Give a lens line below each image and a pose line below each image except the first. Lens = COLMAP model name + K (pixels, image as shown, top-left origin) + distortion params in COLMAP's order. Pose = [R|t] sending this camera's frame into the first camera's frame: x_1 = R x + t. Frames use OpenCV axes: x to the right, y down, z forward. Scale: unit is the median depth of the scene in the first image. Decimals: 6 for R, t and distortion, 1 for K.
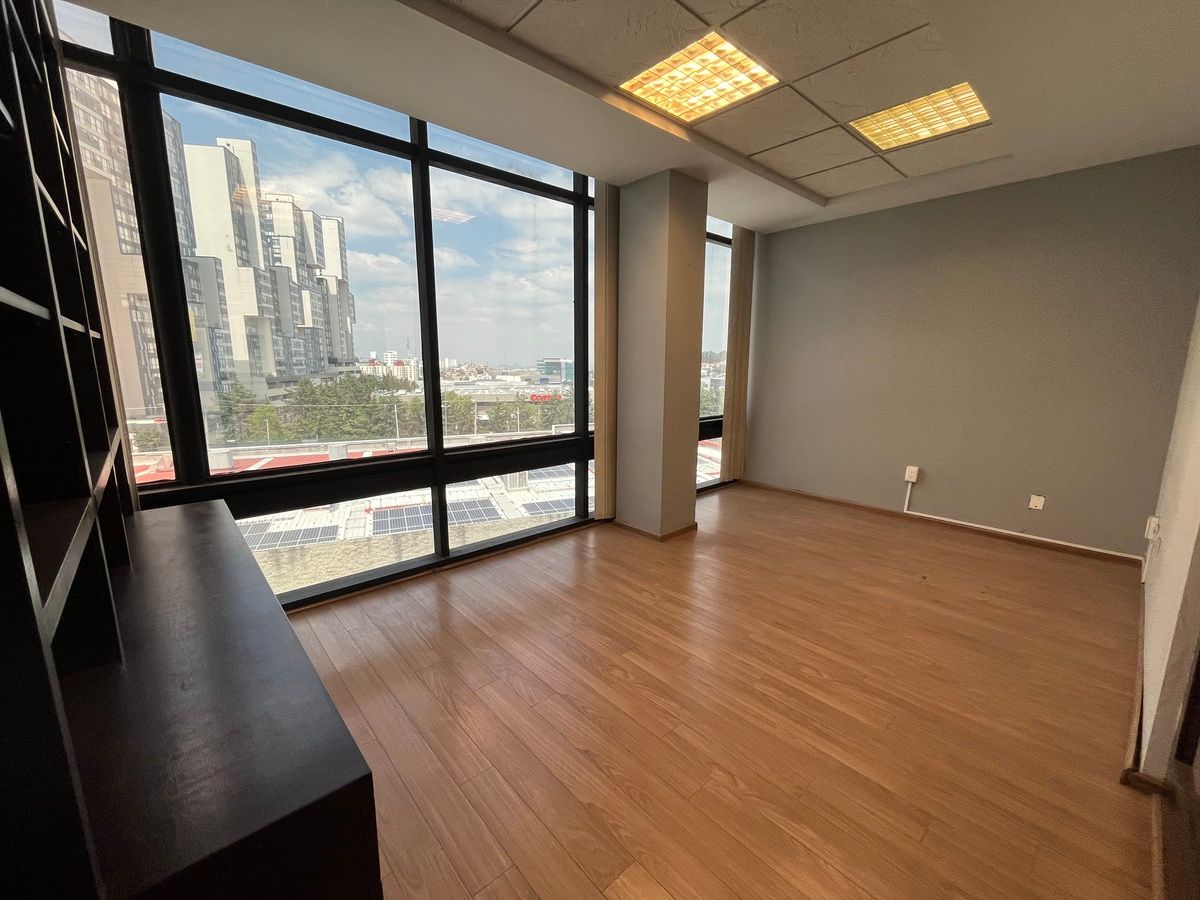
lens RADIAL K [[481.3, 0, 607.4], [0, 481.3, 453.1], [0, 0, 1]] dist [-0.009937, 0.001529]
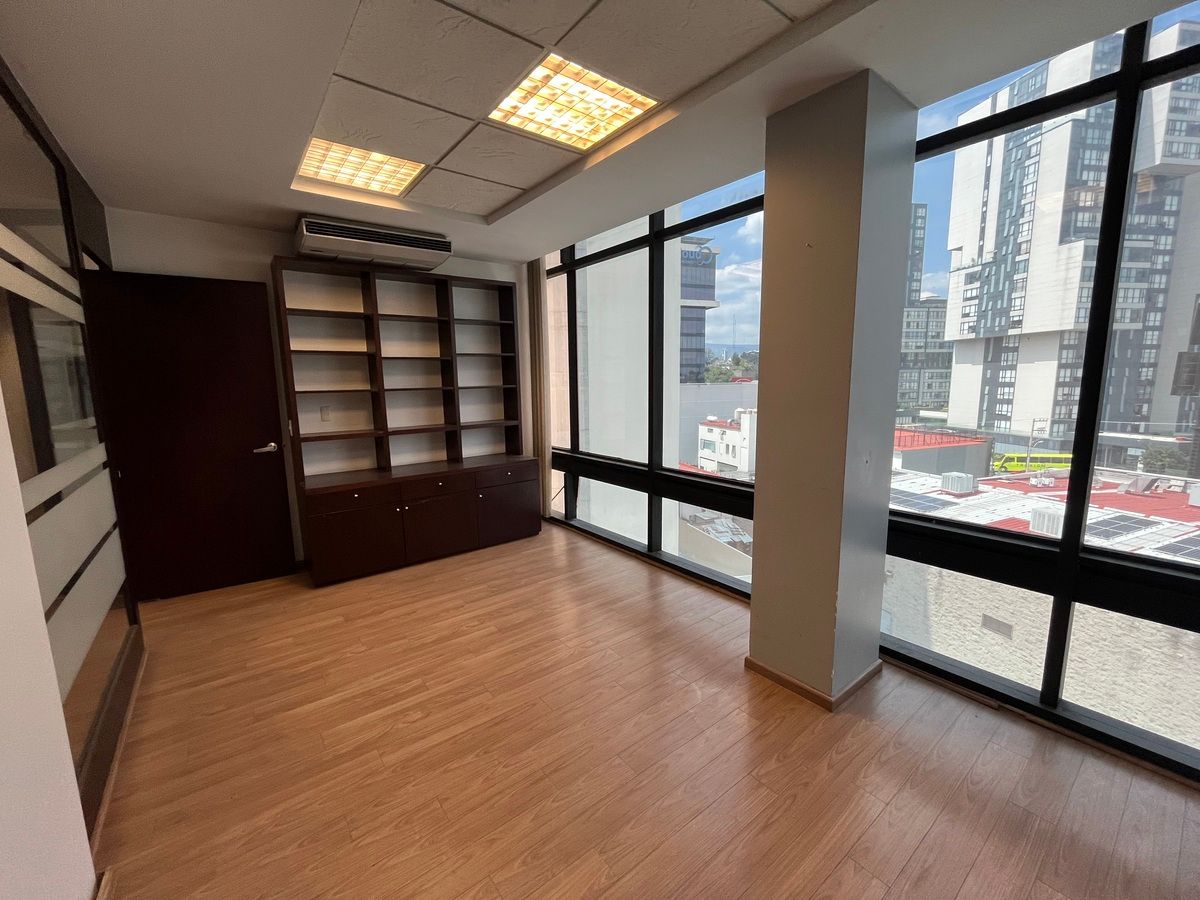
lens RADIAL K [[481.3, 0, 612.6], [0, 481.3, 445.9], [0, 0, 1]] dist [-0.009937, 0.001529]
pose [[-0.032507, 0.130240, -0.990949, 1.141449], [-0.164237, 0.977300, 0.133834, -0.256140], [0.985885, 0.167101, -0.010379, 1.140427]]
